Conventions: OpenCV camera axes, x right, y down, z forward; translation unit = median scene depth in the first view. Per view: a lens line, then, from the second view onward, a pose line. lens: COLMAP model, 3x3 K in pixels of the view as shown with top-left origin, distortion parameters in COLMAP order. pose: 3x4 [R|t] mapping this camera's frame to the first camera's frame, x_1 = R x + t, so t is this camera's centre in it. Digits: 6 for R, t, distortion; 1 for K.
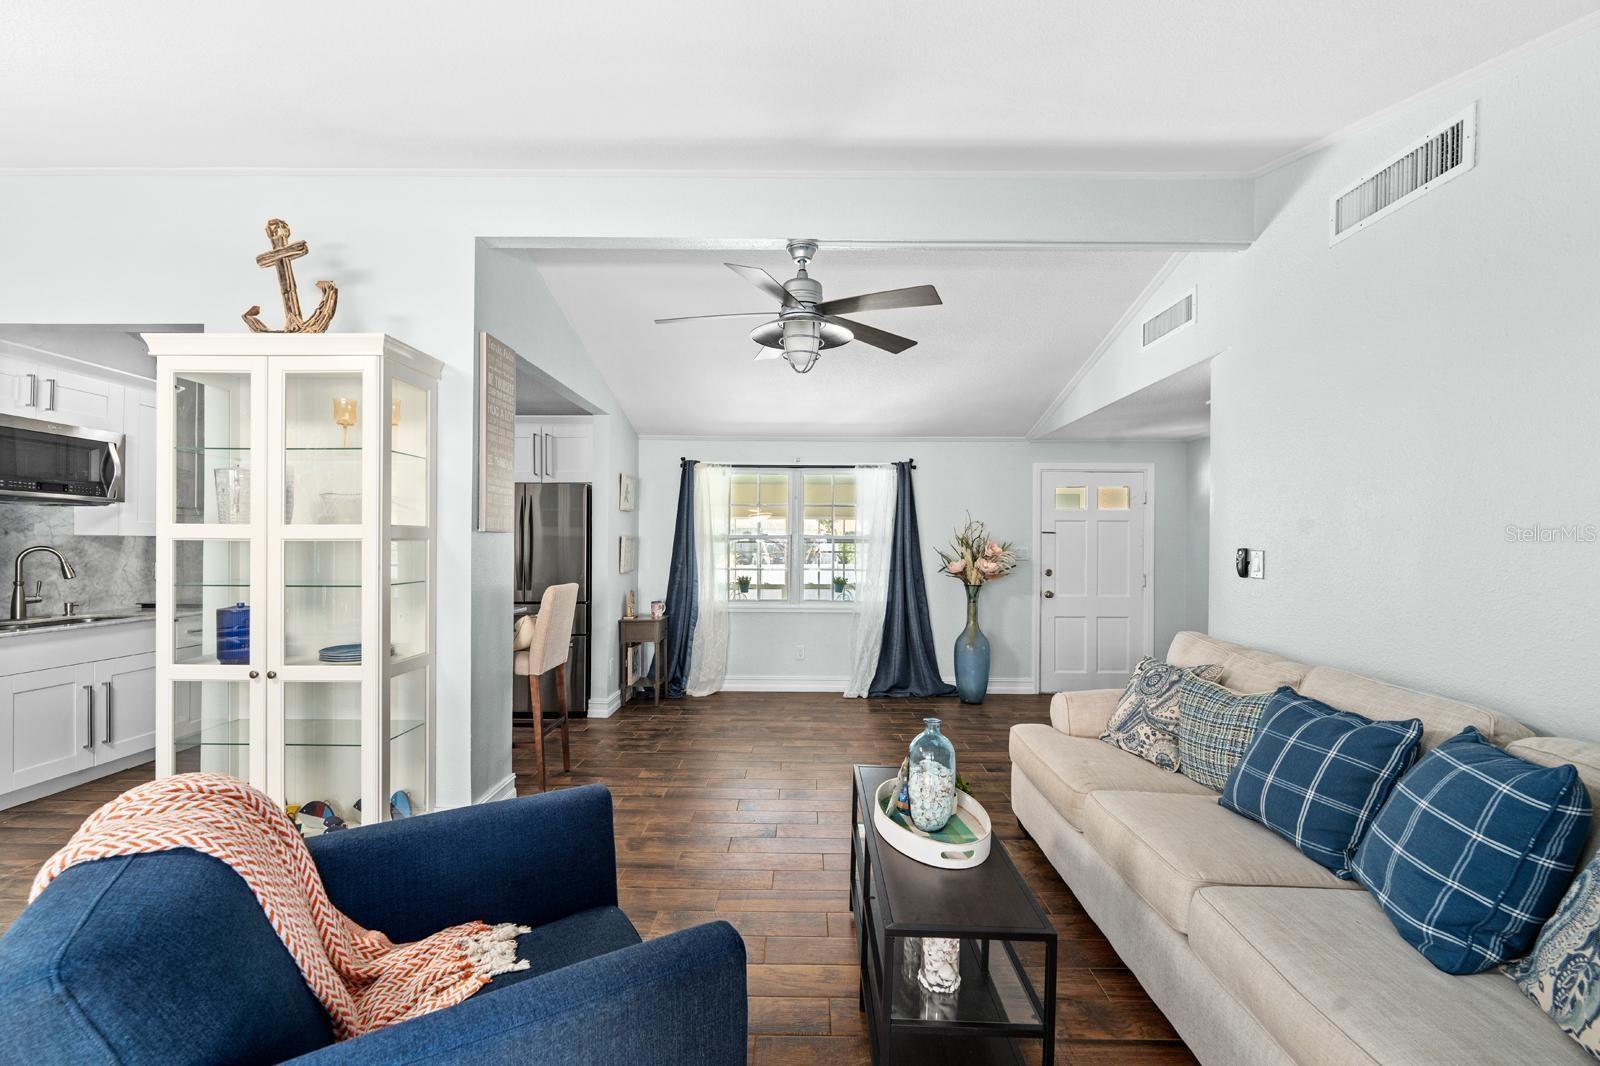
lens RADIAL K [[659.6, 0, 804.0], [0, 659.6, 545.7], [0, 0, 1]] dist [-0.002052, -0.000250]
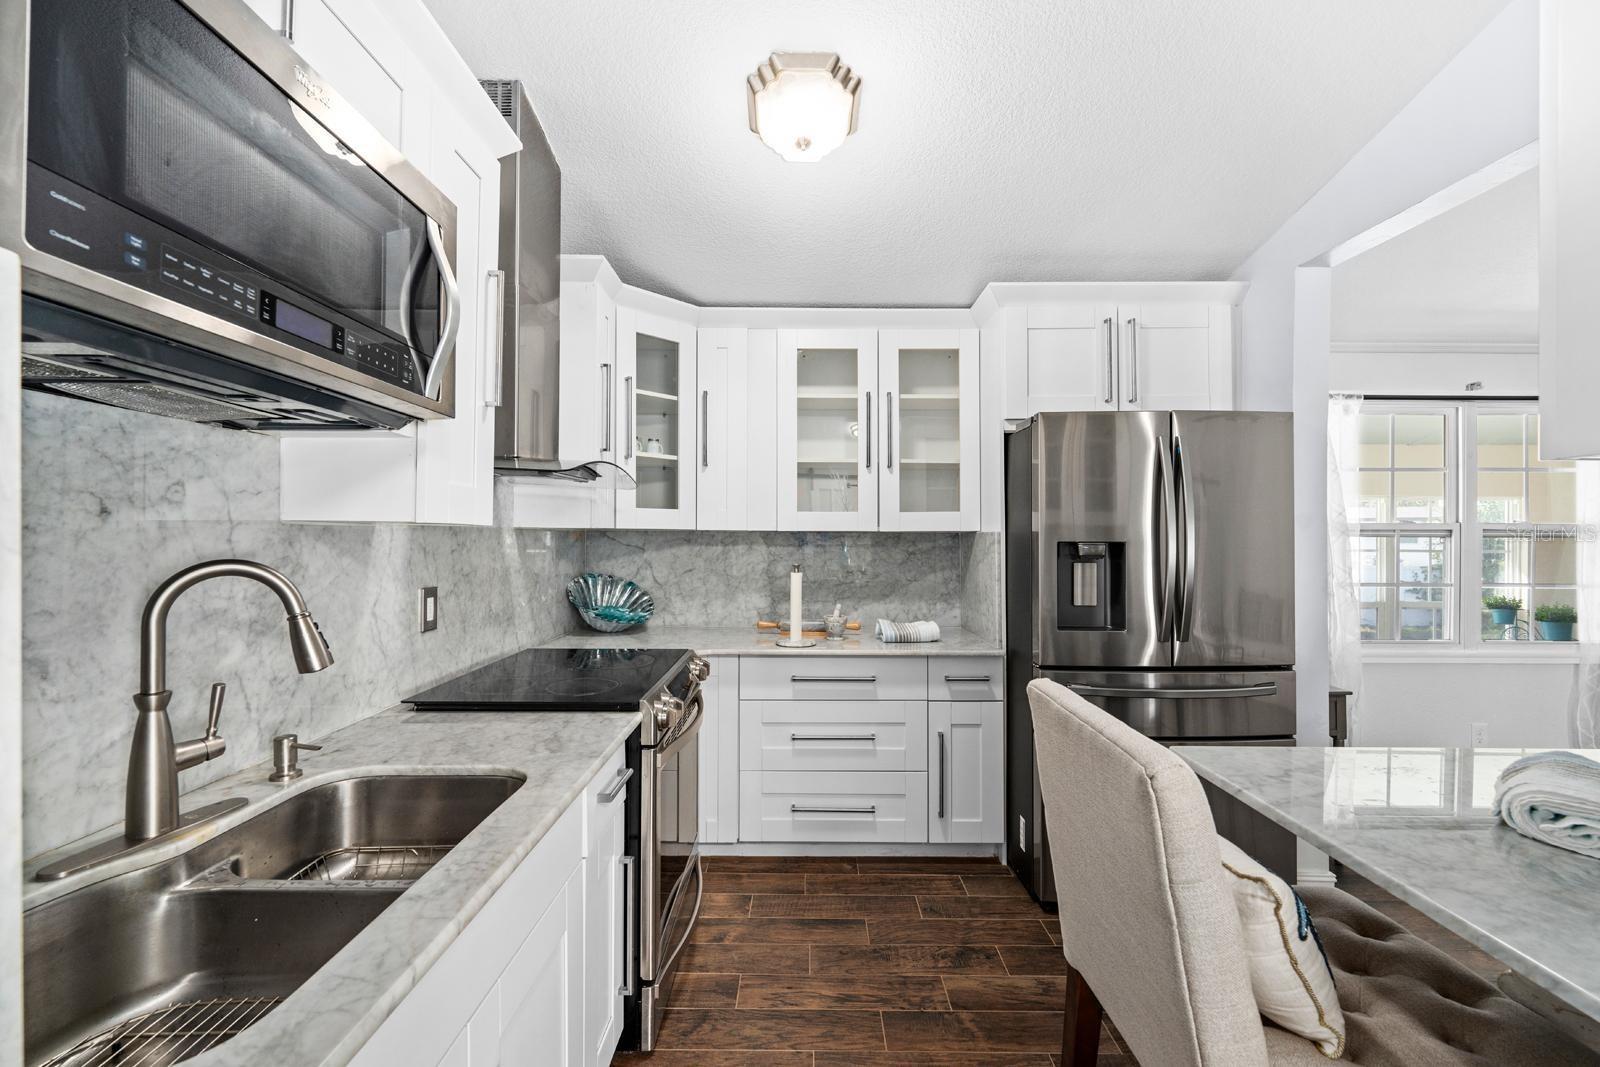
lens RADIAL K [[657.5, 0, 800.0], [0, 657.5, 533.5], [0, 0, 1]] dist [-0.010683, -0.000613]
pose [[0.999994, -0.002689, 0.002339, -1.129986], [0.002702, 0.999981, -0.005554, -0.010149], [-0.002324, 0.005560, 0.999982, 0.890772]]
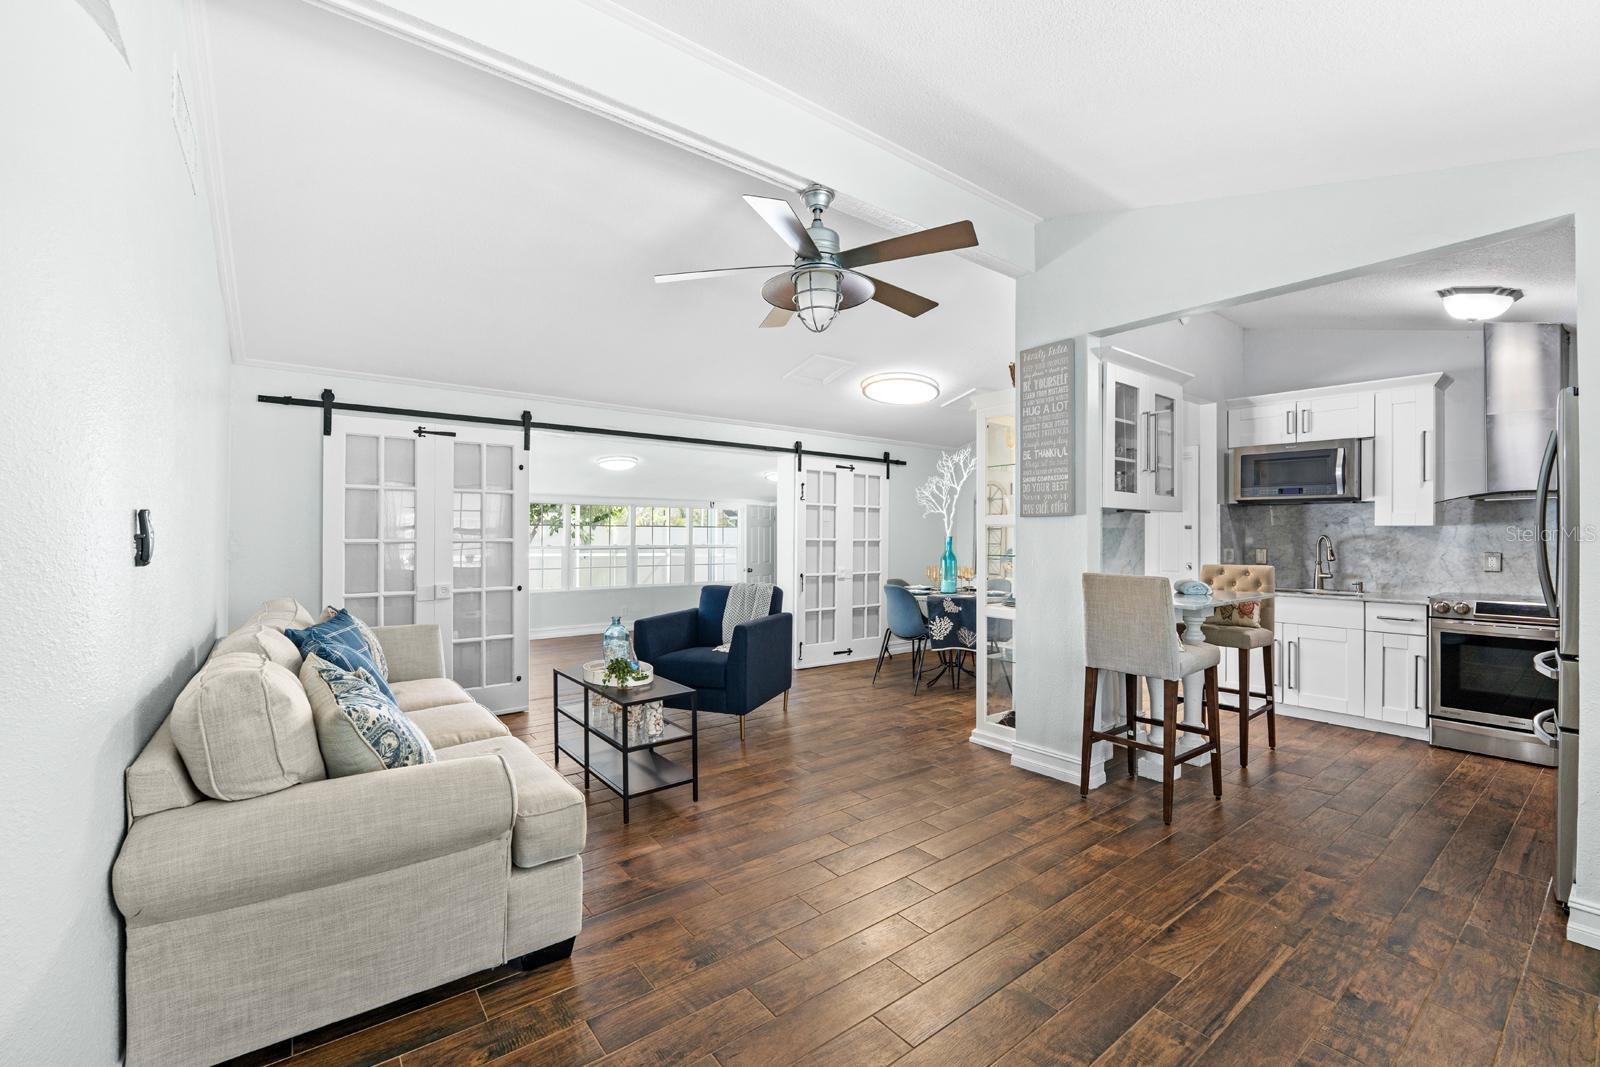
lens RADIAL K [[657.5, 0, 800.0], [0, 657.5, 533.5], [0, 0, 1]] dist [-0.010683, -0.000613]
pose [[-0.789088, -0.011415, -0.614174, 0.567352], [-0.010495, 0.999932, -0.005100, 0.018293], [0.614191, 0.002421, -0.789154, 1.703208]]
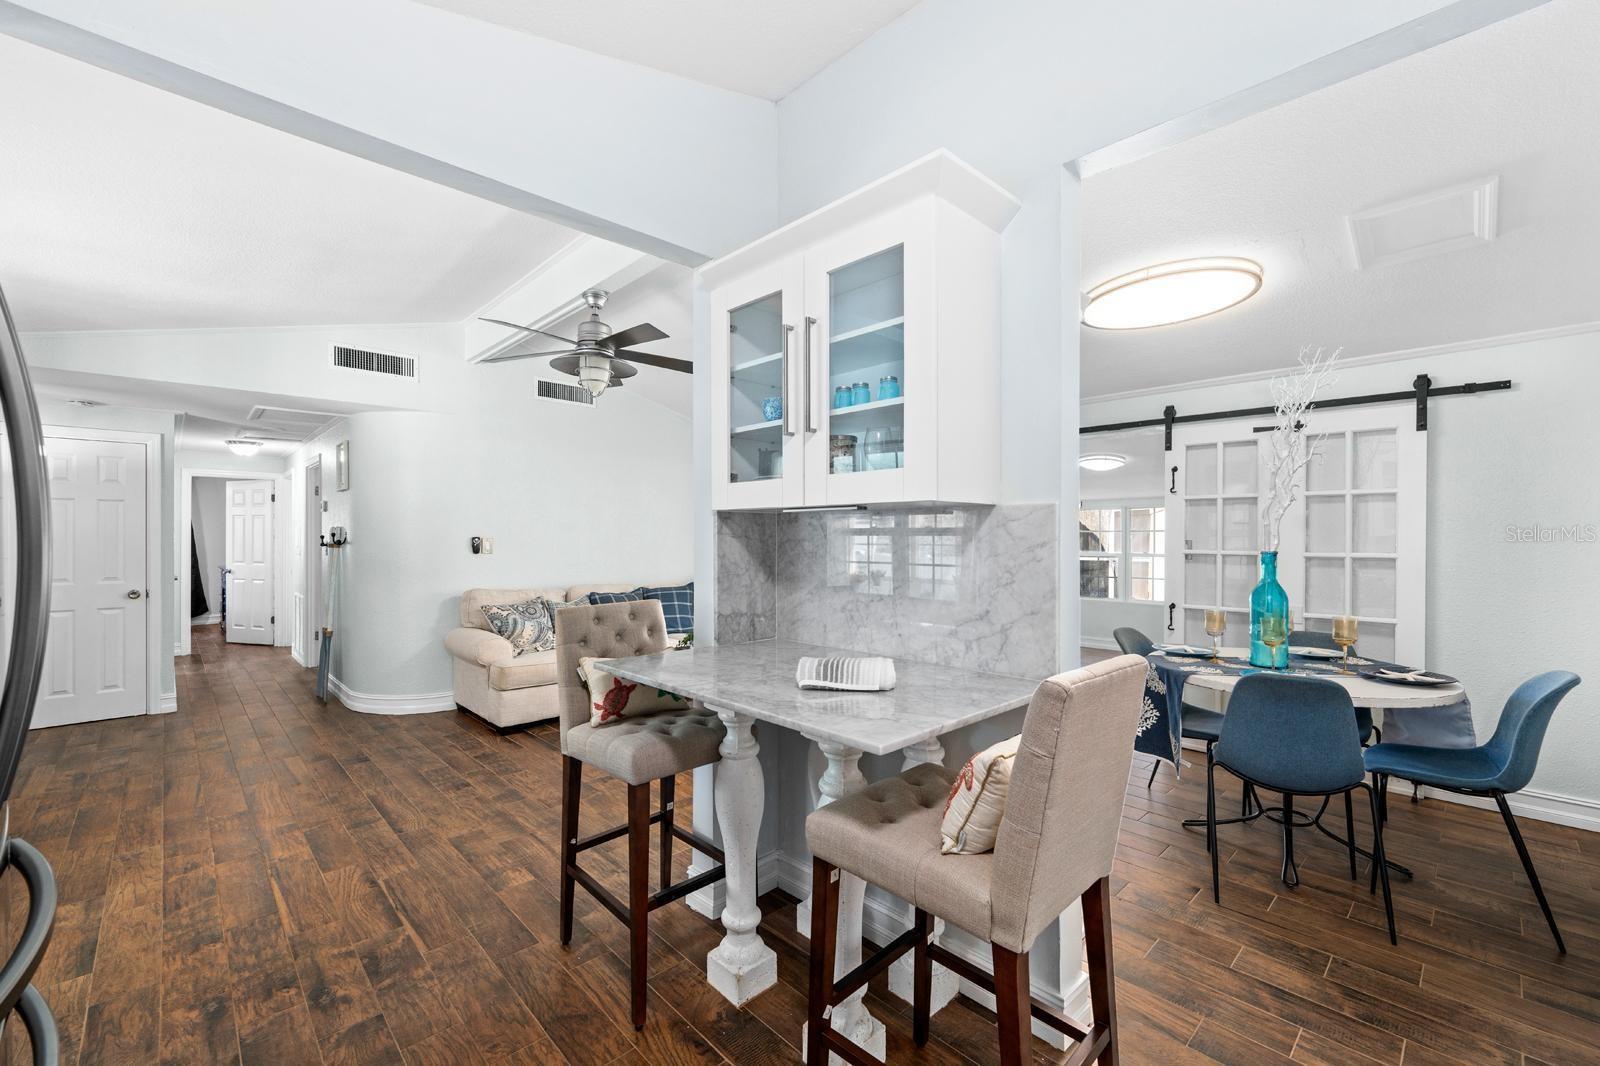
lens RADIAL K [[653.2, 0, 800.0], [0, 653.2, 533.0], [0, 0, 1]] dist [-0.000664, 0.000099]
pose [[-0.704326, -0.002873, 0.709871, -1.156608], [-0.003344, 0.999994, 0.000729, -0.012161], [-0.709869, -0.001861, -0.704331, 1.596328]]
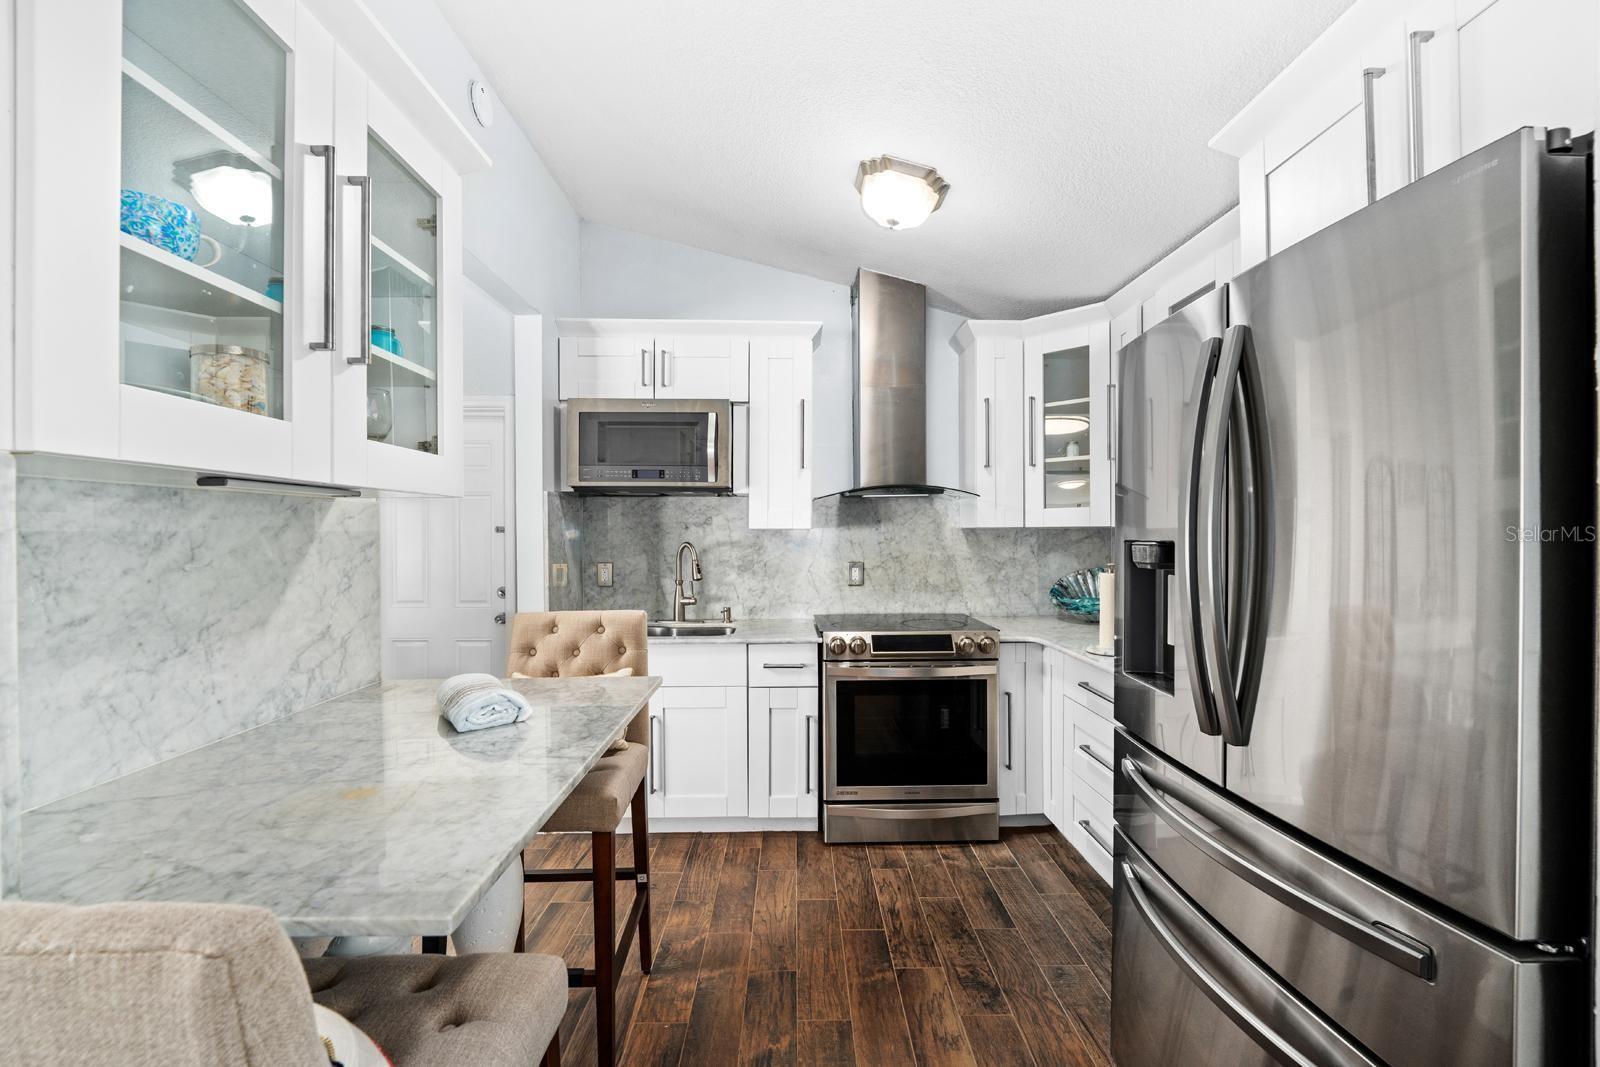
lens RADIAL K [[667.2, 0, 800.0], [0, 667.2, 533.5], [0, 0, 1]] dist [-0.013491, -0.000157]
pose [[0.023707, -0.005507, -0.999704, -0.313544], [0.002728, 0.999981, -0.005444, -0.007041], [0.999715, -0.002598, 0.023721, 1.391384]]
